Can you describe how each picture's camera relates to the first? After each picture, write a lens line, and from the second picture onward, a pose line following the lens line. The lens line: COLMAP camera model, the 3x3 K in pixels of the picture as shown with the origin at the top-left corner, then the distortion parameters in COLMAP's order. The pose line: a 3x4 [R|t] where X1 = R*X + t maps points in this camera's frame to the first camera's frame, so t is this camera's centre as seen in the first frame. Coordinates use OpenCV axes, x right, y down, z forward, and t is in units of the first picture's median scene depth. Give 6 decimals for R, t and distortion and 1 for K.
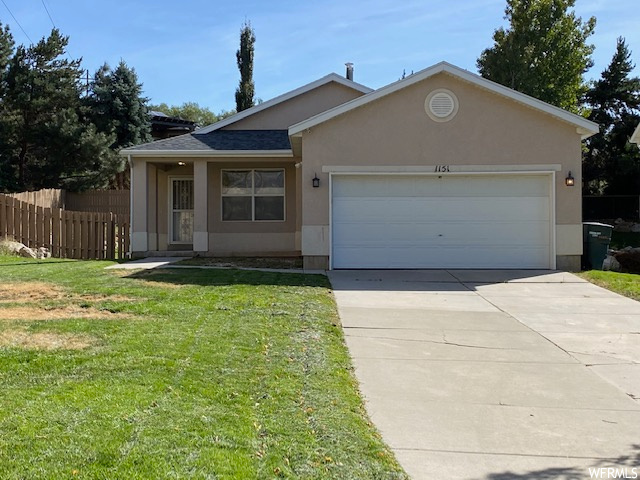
lens RADIAL K [[982.4, 0, 320.0], [0, 982.4, 240.0], [0, 0, 1]] dist [0.280783, -1.264017]
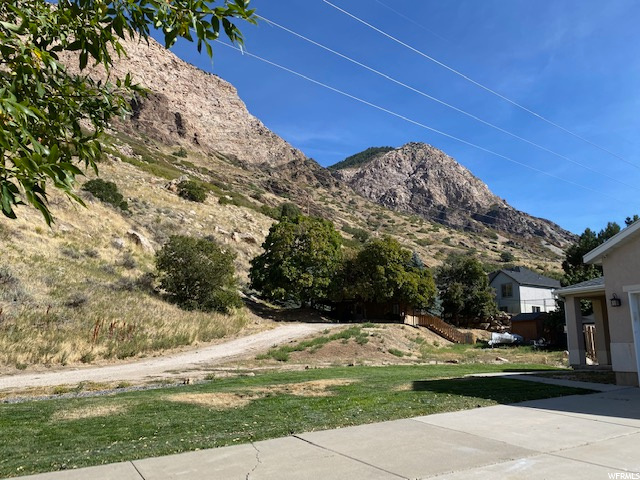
lens RADIAL K [[486.8, 0, 320.5], [0, 486.8, 240.3], [0, 0, 1]] dist [0.050507, -0.067381]
pose [[0.452446, -0.194349, -0.870357, 0.141374], [-0.010679, 0.974713, -0.223203, -0.000297], [0.891728, 0.110282, 0.438930, 0.199319]]
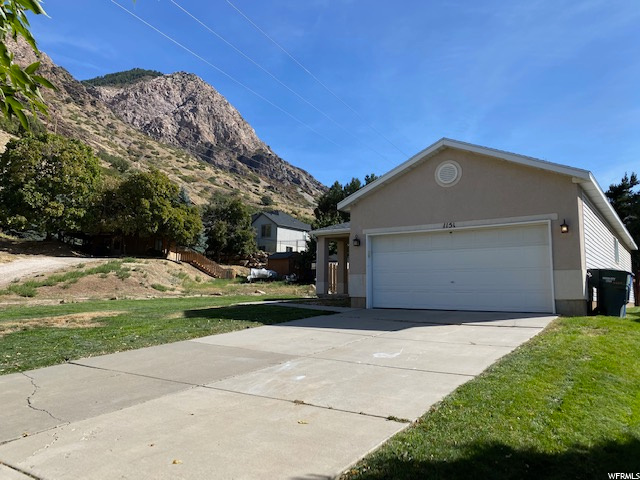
lens RADIAL K [[486.8, 0, 320.5], [0, 486.8, 240.3], [0, 0, 1]] dist [0.050507, -0.067381]
pose [[0.813517, -0.056269, -0.578812, 0.144246], [-0.004241, 0.994707, -0.102660, 0.003073], [0.581526, 0.085970, 0.808973, 0.185406]]
